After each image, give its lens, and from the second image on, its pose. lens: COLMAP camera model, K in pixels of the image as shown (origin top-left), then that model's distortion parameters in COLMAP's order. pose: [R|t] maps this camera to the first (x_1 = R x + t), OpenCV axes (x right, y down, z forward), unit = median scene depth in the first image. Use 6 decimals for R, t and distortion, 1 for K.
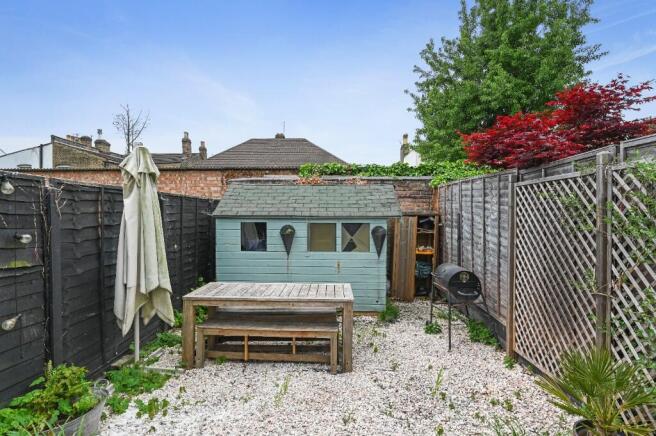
lens RADIAL K [[360.6, 0, 328.0], [0, 360.6, 218.0], [0, 0, 1]] dist [0.000236, 0.000020]
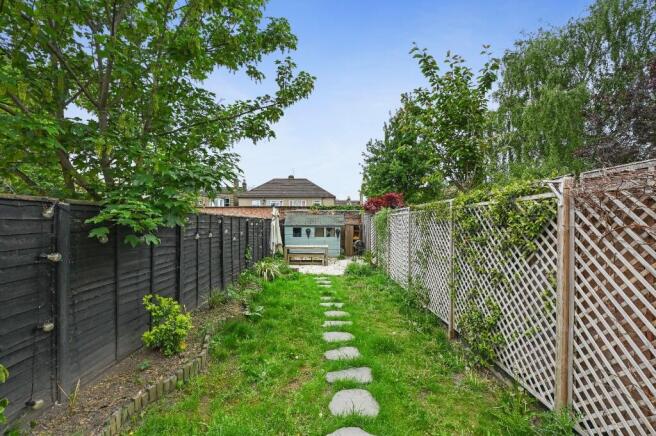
lens RADIAL K [[265.5, 0, 327.1], [0, 265.5, 221.1], [0, 0, 1]] dist [-0.022034, -0.000097]
pose [[0.999505, 0.001526, 0.031436, -0.018072], [-0.001022, 0.999871, -0.016055, -0.005125], [-0.031457, 0.016015, 0.999377, -1.010876]]
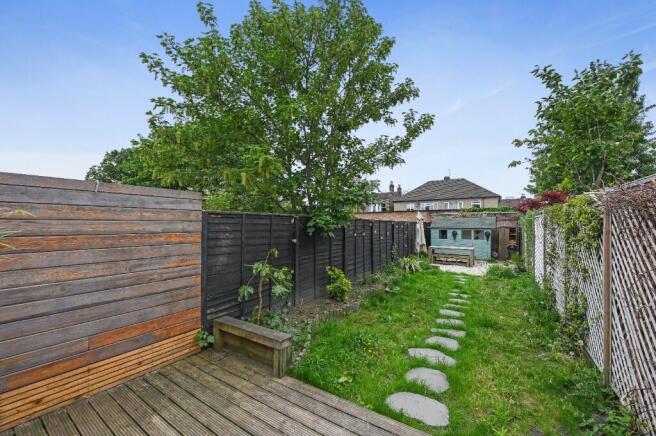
lens RADIAL K [[265.5, 0, 327.1], [0, 265.5, 221.1], [0, 0, 1]] dist [-0.022034, -0.000097]
pose [[0.852692, -0.008445, -0.522346, 0.117679], [-0.005161, 0.999684, -0.024588, -0.002323], [0.522389, 0.023662, 0.852379, -1.261945]]
